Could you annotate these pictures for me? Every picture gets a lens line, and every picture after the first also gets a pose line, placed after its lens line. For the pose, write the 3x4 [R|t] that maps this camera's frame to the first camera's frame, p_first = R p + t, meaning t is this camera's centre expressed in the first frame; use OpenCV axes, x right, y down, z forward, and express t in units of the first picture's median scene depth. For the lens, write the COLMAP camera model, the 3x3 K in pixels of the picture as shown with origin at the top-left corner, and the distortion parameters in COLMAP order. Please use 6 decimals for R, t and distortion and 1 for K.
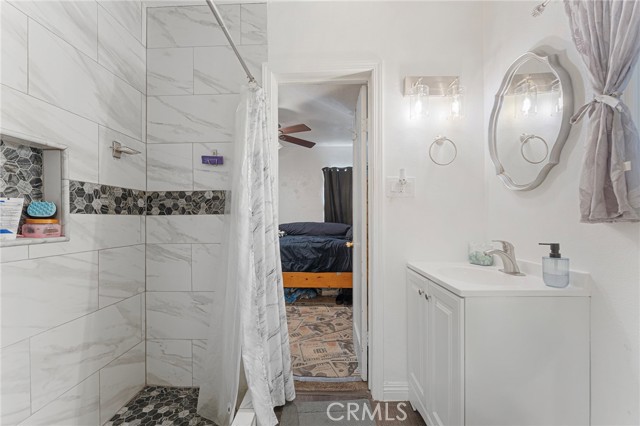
lens RADIAL K [[260.5, 0, 318.0], [0, 260.5, 218.0], [0, 0, 1]] dist [-0.000184, 0.000306]
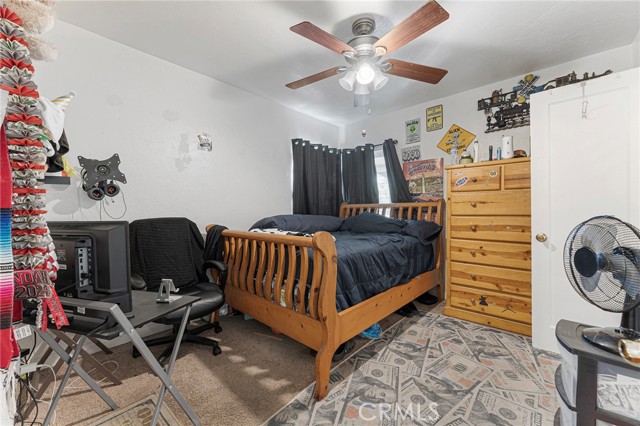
lens RADIAL K [[260.5, 0, 320.6], [0, 260.5, 209.0], [0, 0, 1]] dist [-0.000184, 0.000306]
pose [[0.637132, -0.002979, 0.770749, -0.723768], [0.000470, 0.999994, 0.003476, -0.002104], [-0.770755, -0.001852, 0.637129, 0.717766]]
